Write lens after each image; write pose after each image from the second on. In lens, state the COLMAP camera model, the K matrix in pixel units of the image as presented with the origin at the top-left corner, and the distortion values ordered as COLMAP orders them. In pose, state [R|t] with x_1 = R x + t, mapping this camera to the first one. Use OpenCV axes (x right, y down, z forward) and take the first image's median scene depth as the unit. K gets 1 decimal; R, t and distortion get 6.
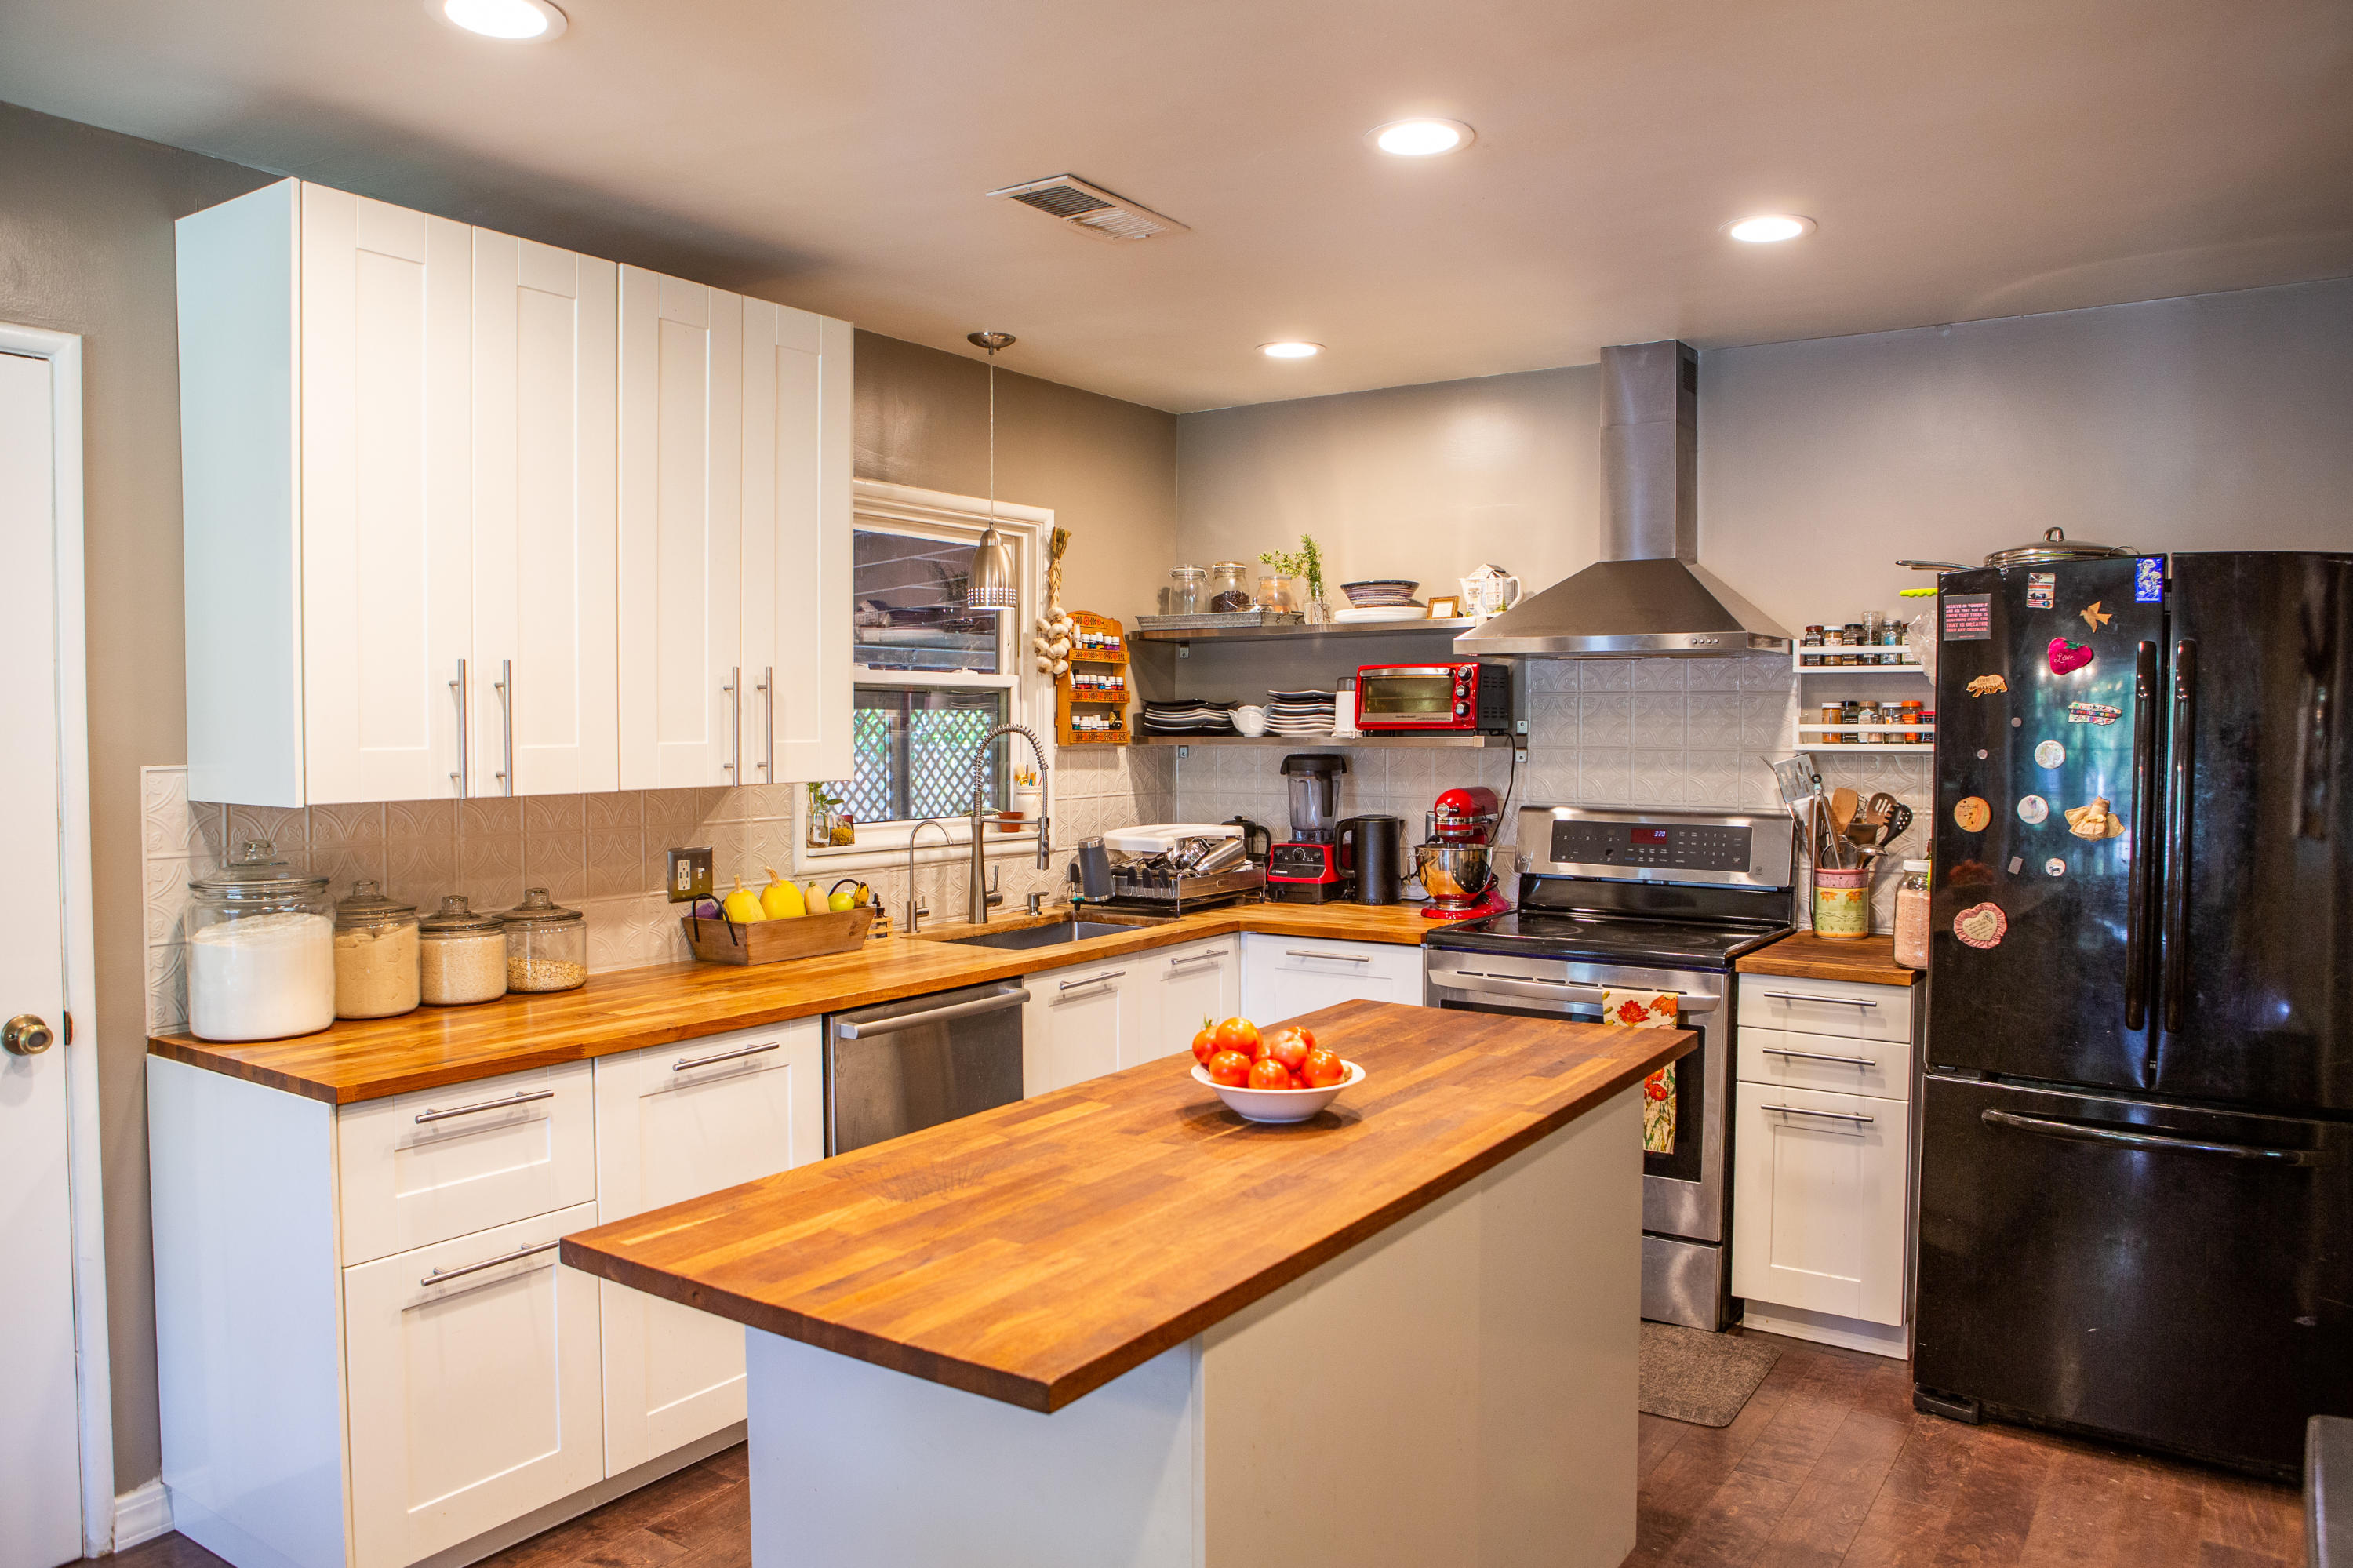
lens RADIAL K [[1696.9, 0, 1152.7], [0, 1696.9, 778.2], [0, 0, 1]] dist [-0.130150, 0.121038]
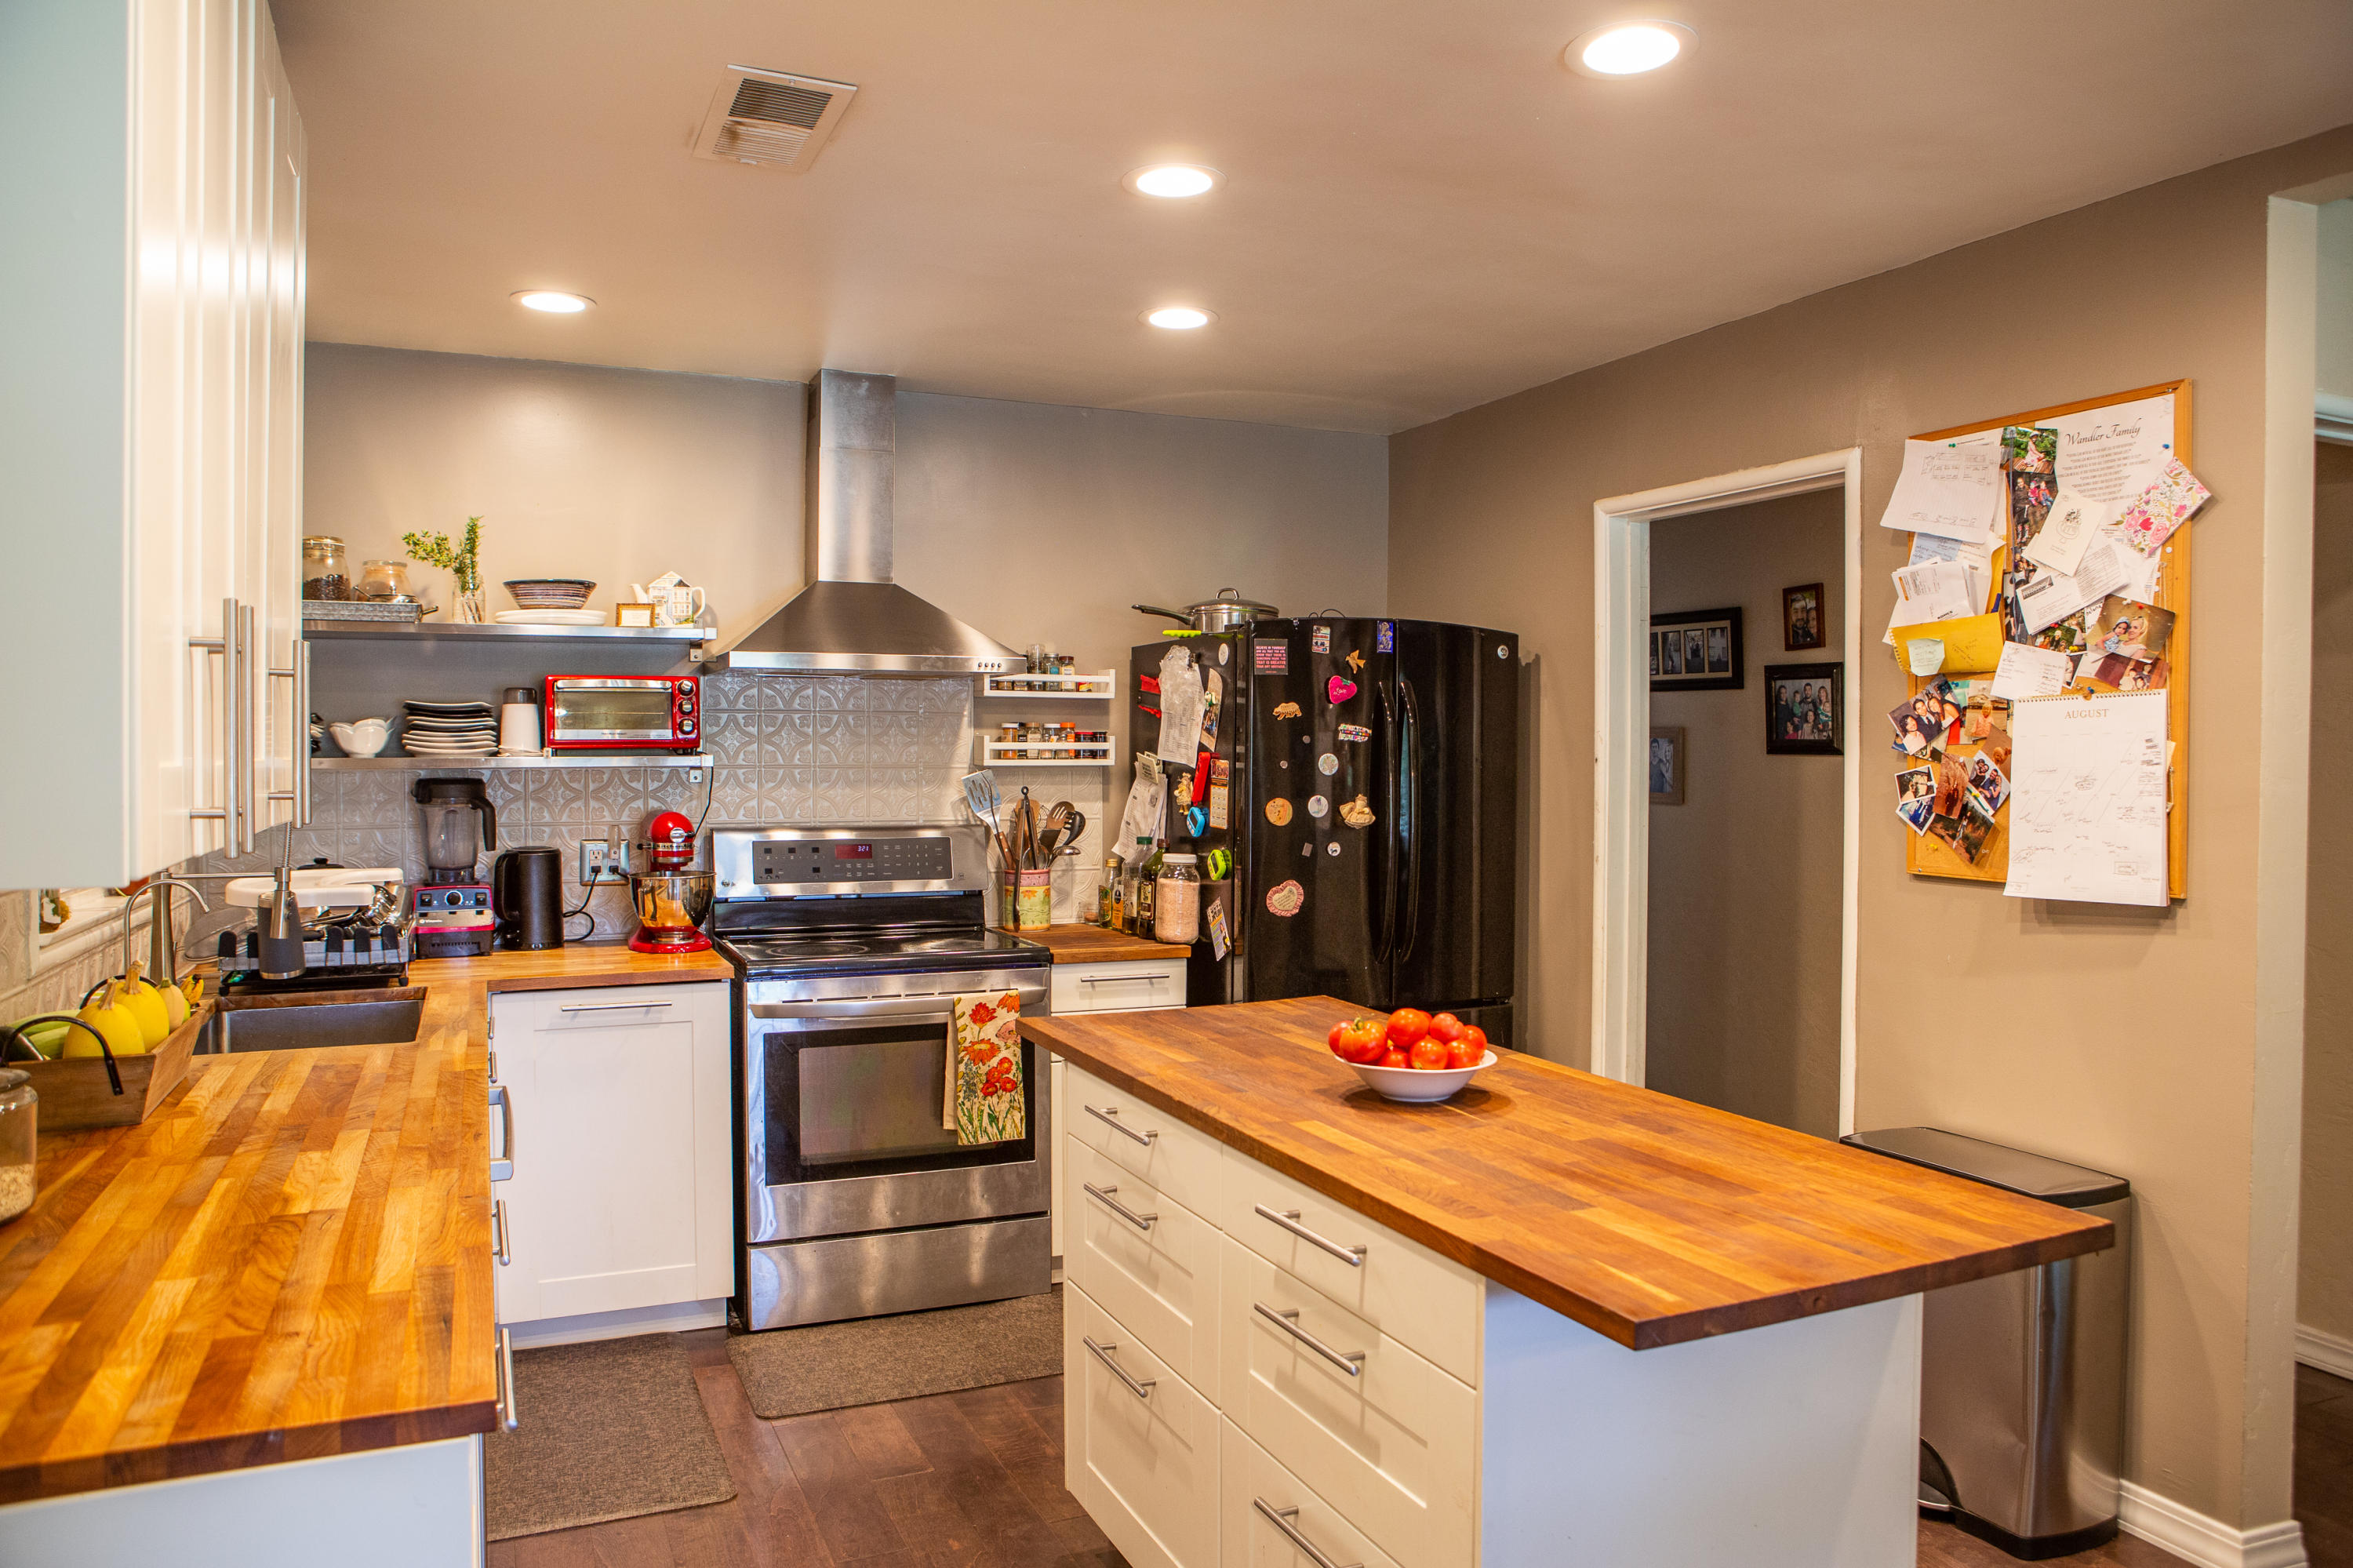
lens RADIAL K [[1696.9, 0, 1152.7], [0, 1696.9, 778.2], [0, 0, 1]] dist [-0.130150, 0.121038]
pose [[0.488736, -0.011947, 0.872350, -0.558992], [0.027535, 0.999619, -0.001737, -0.003632], [-0.871997, 0.024869, 0.488879, 0.363042]]
